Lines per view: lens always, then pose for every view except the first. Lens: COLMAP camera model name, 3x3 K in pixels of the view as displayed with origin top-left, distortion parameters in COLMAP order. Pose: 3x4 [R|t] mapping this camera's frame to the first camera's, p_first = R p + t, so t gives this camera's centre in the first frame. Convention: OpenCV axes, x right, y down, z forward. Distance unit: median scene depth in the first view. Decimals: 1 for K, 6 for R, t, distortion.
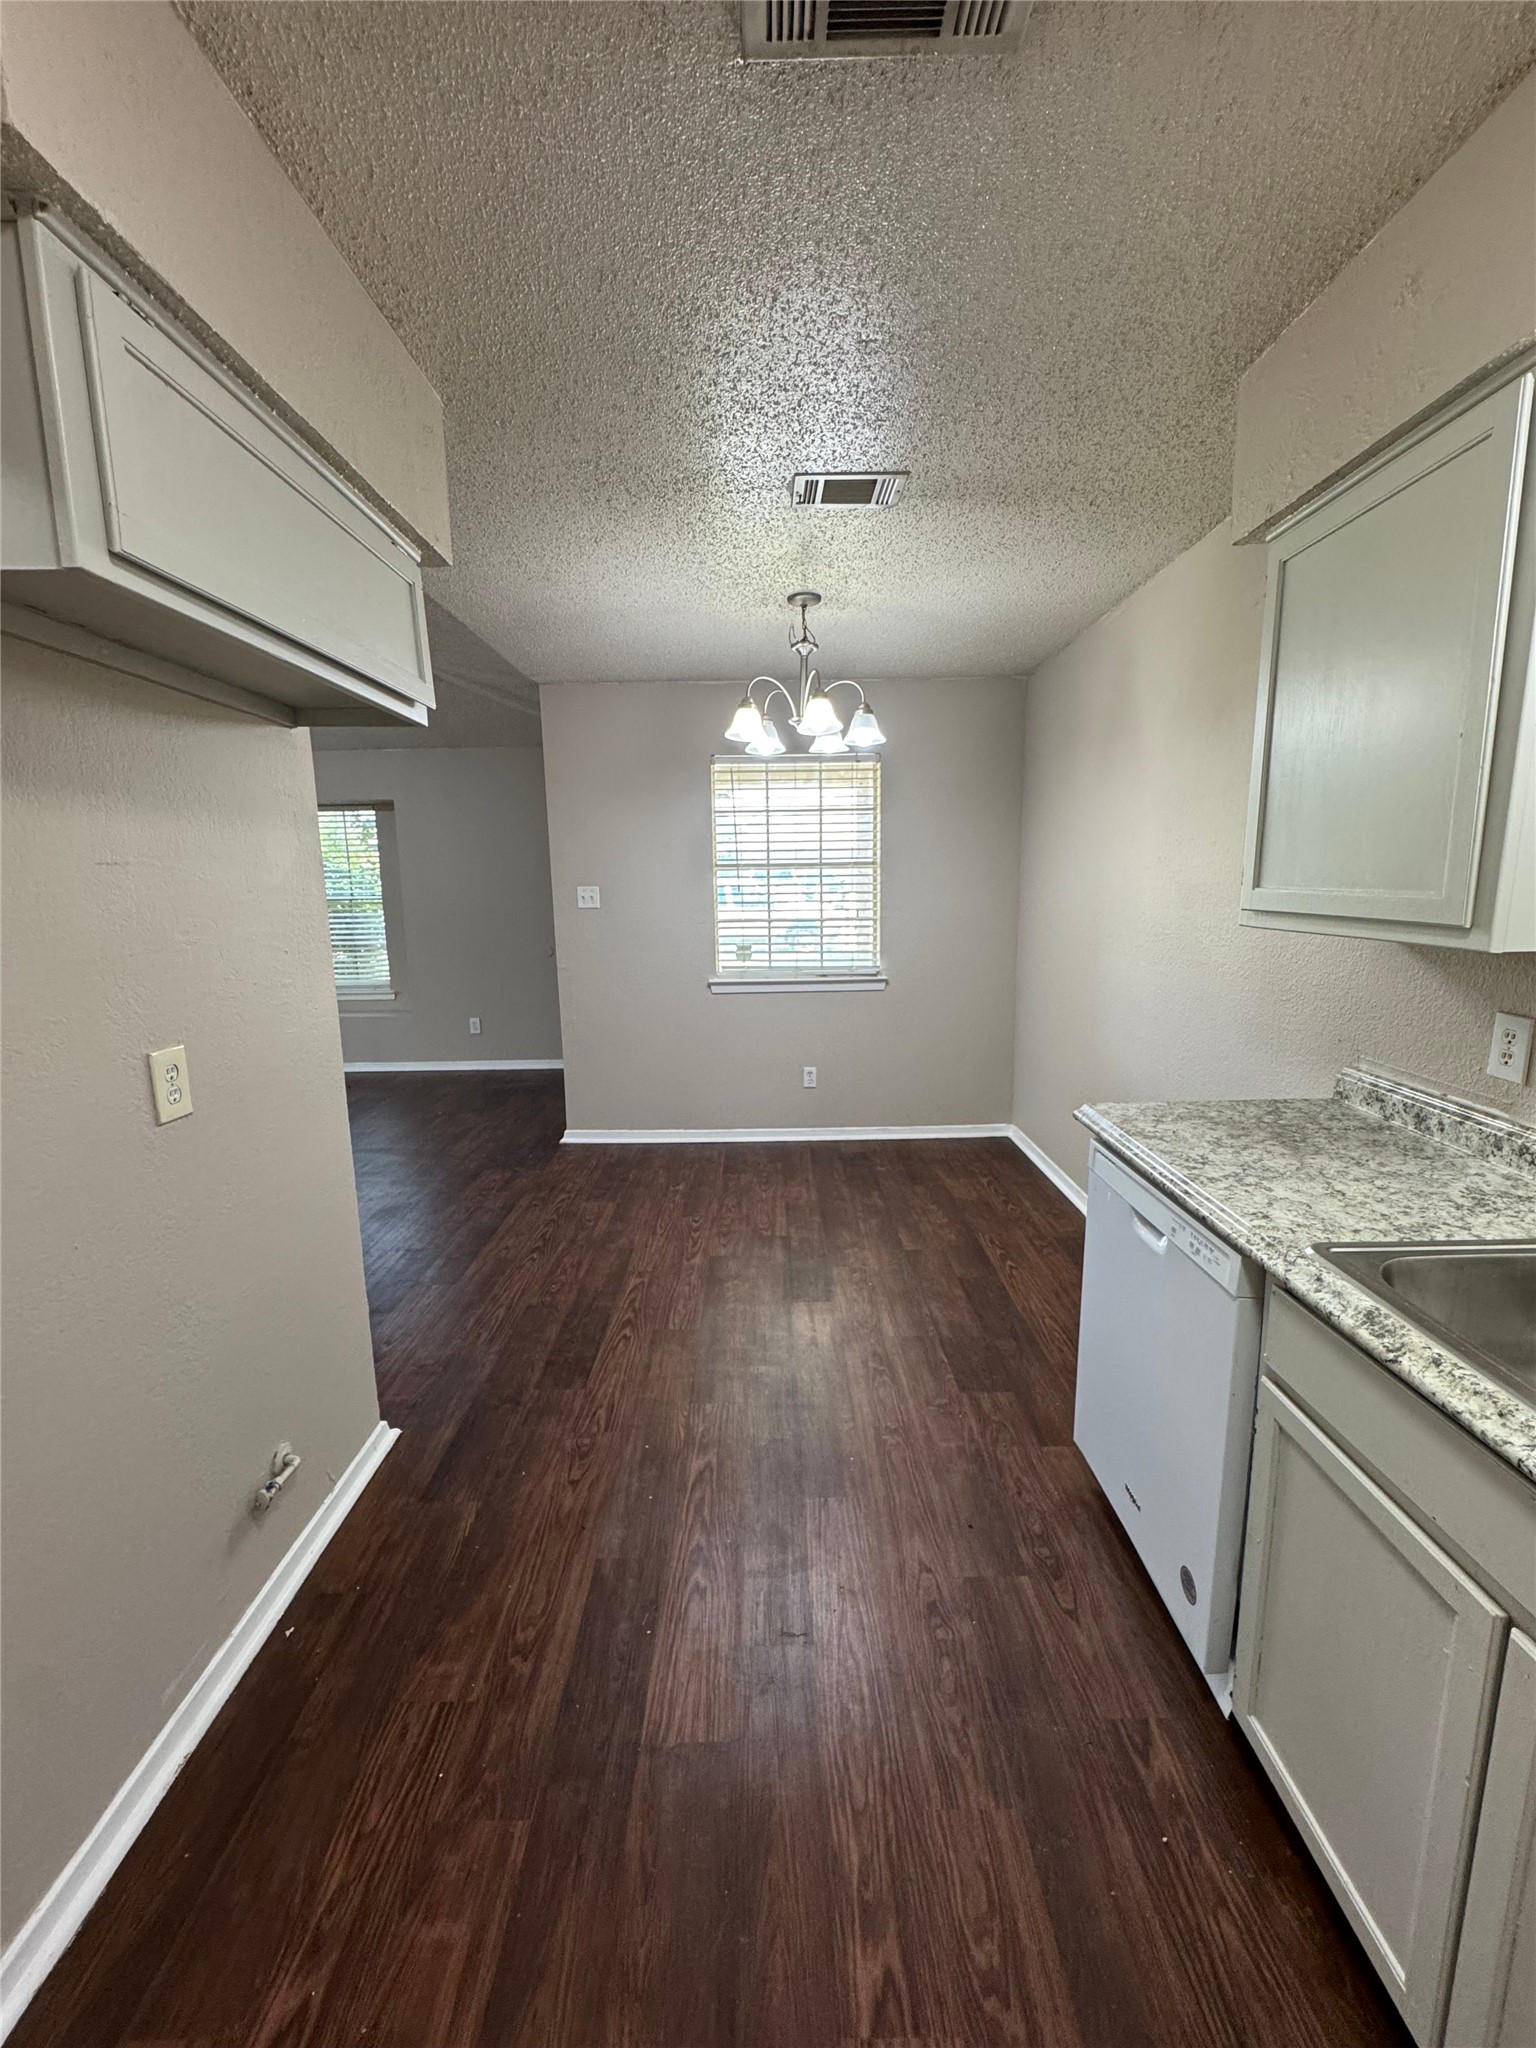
lens RADIAL K [[818.5, 0, 768.0], [0, 818.5, 1024.0], [0, 0, 1]] dist [-0.004686, 0.000385]
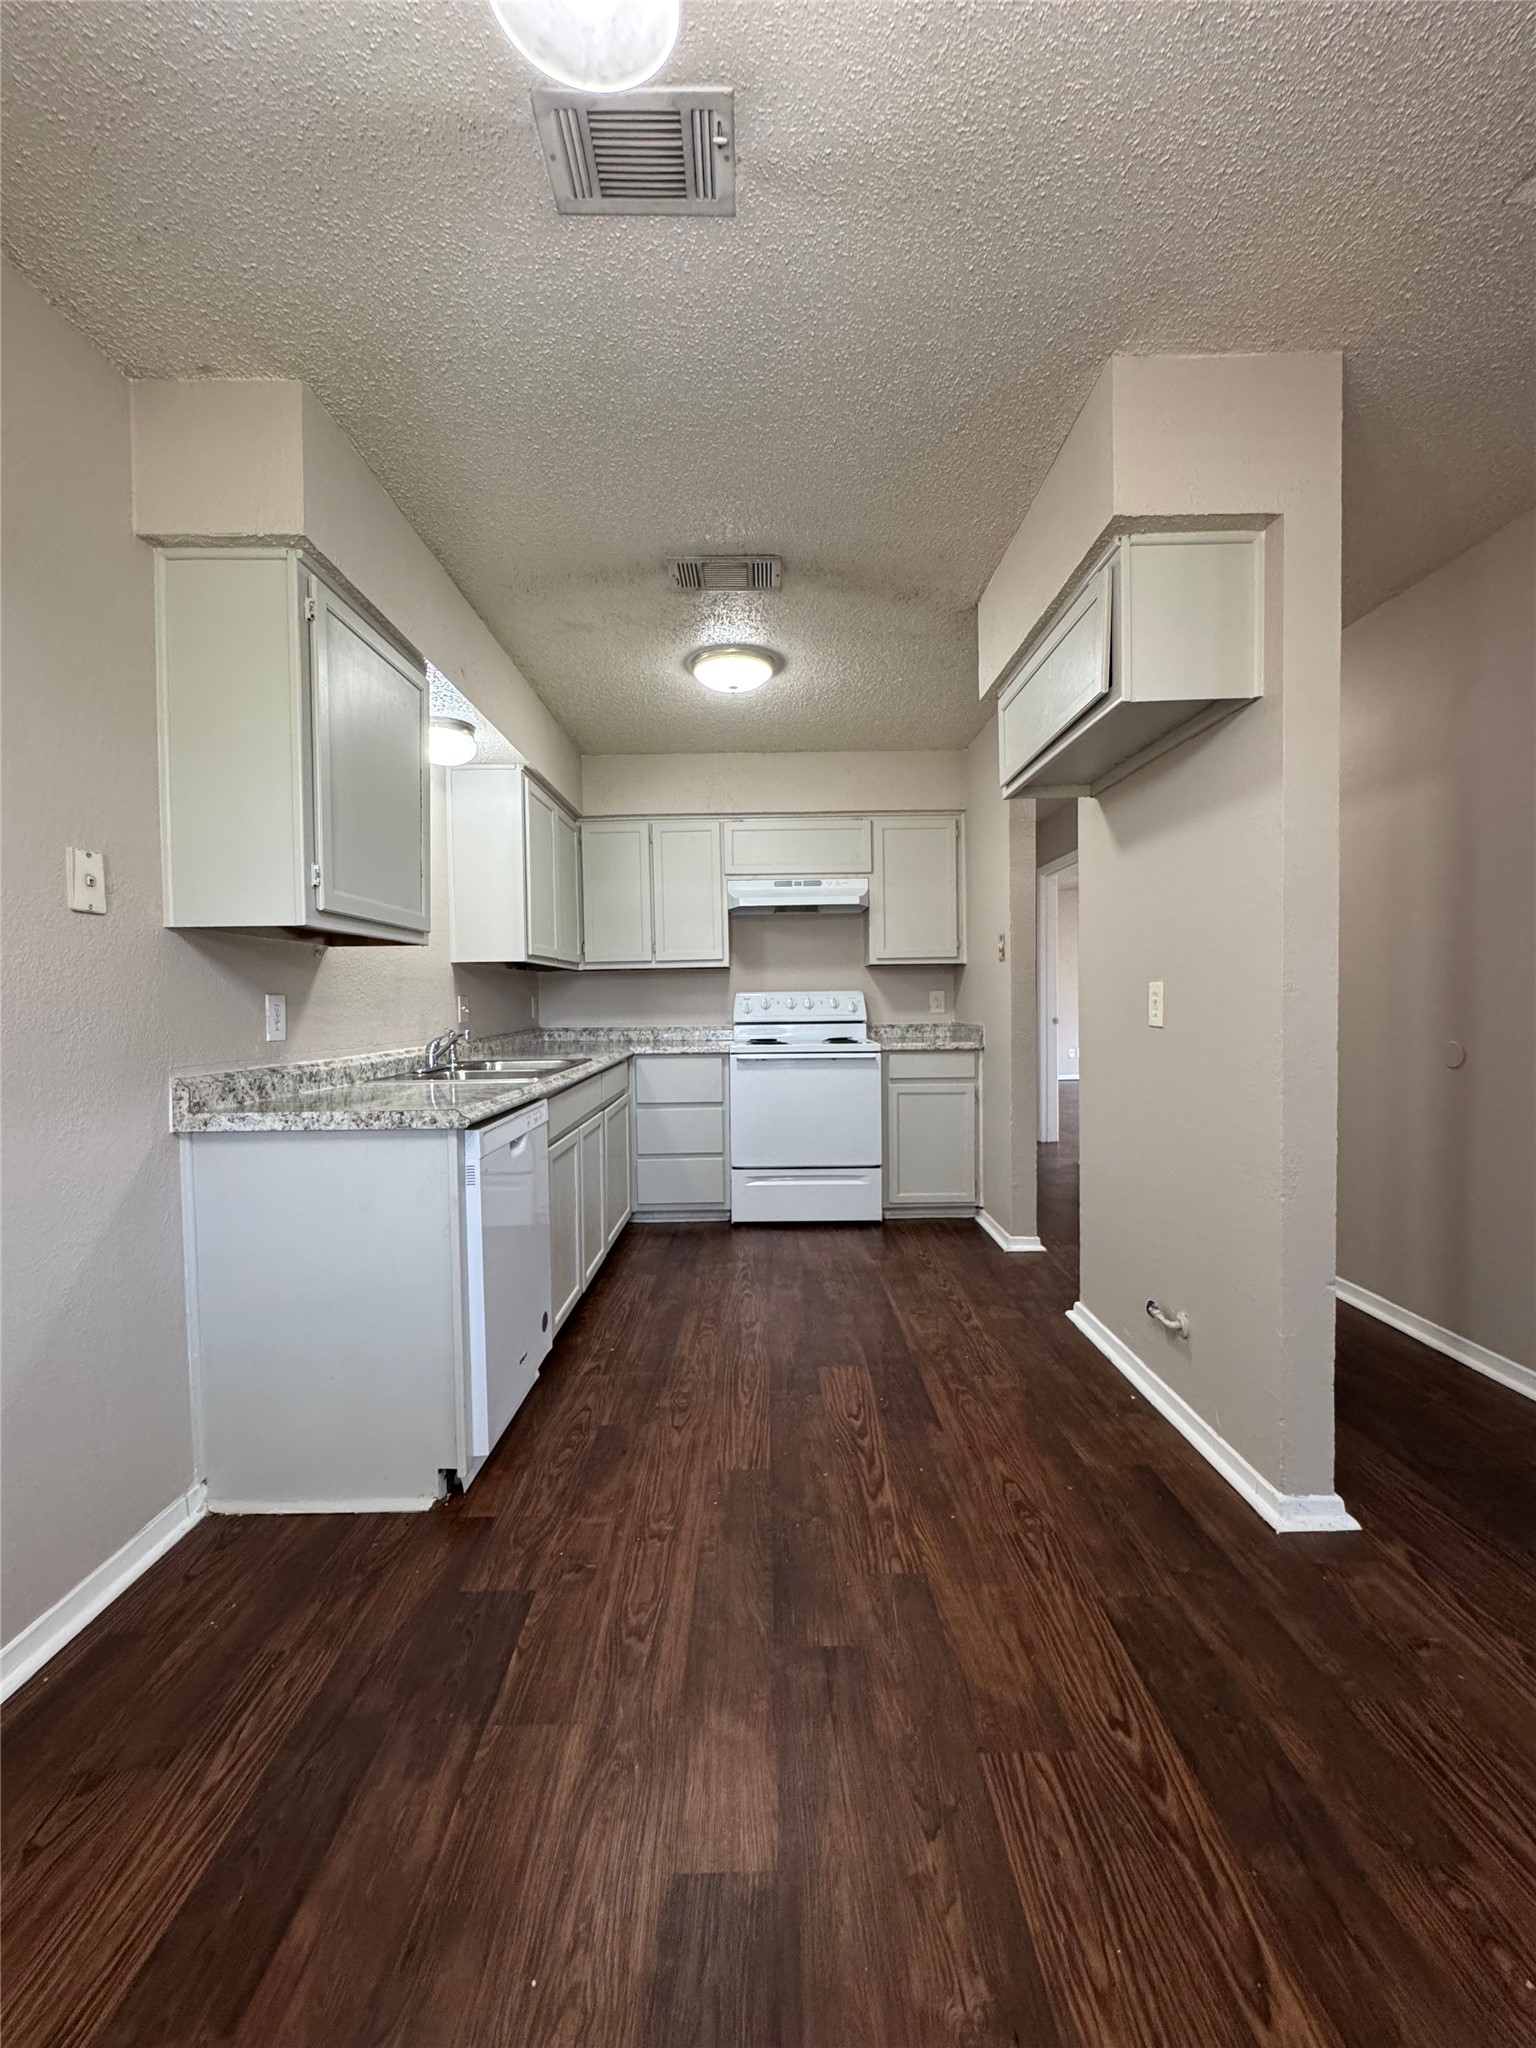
lens RADIAL K [[818.5, 0, 768.0], [0, 818.5, 1024.0], [0, 0, 1]] dist [-0.004686, 0.000385]
pose [[-0.999516, 0.031047, -0.001895, 0.024511], [0.029992, 0.978113, 0.205903, -0.136709], [0.008246, 0.205747, -0.978571, 1.431188]]
